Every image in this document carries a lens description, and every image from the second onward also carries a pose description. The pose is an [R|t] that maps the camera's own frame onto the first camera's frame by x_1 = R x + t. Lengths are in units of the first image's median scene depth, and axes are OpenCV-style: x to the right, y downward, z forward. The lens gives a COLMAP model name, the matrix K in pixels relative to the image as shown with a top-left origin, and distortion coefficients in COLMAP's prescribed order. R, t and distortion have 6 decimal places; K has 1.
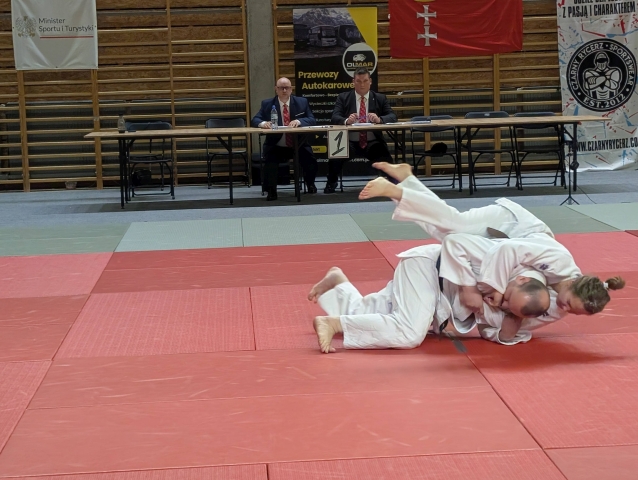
lens RADIAL K [[1420.7, 0, 334.5], [0, 1420.7, 202.0], [0, 0, 1]] dist [0.280493, -1.574687]
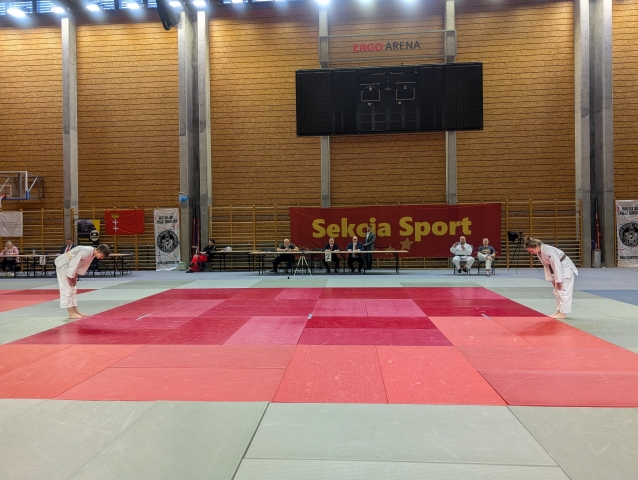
lens RADIAL K [[452.0, 0, 318.4], [0, 452.0, 235.0], [0, 0, 1]] dist [0.066178, -0.106381]
pose [[0.989984, 0.019238, -0.139863, 0.685643], [-0.031535, 0.995775, -0.086241, -0.024484], [0.137613, 0.089788, 0.986408, 0.019719]]
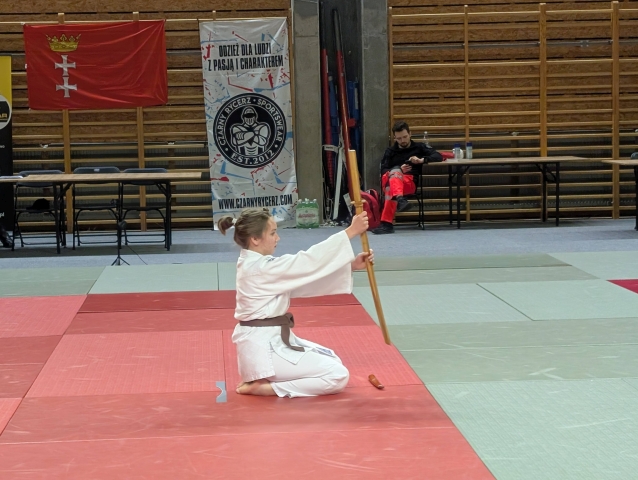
lens RADIAL K [[1475.7, 0, 307.2], [0, 1475.7, 239.2], [0, 0, 1]] dist [0.277680, -1.539049]
pose [[0.999904, 0.009738, -0.009856, 0.240054], [-0.009812, 0.999924, -0.007482, -0.007824], [0.009782, 0.007578, 0.999923, -0.001820]]
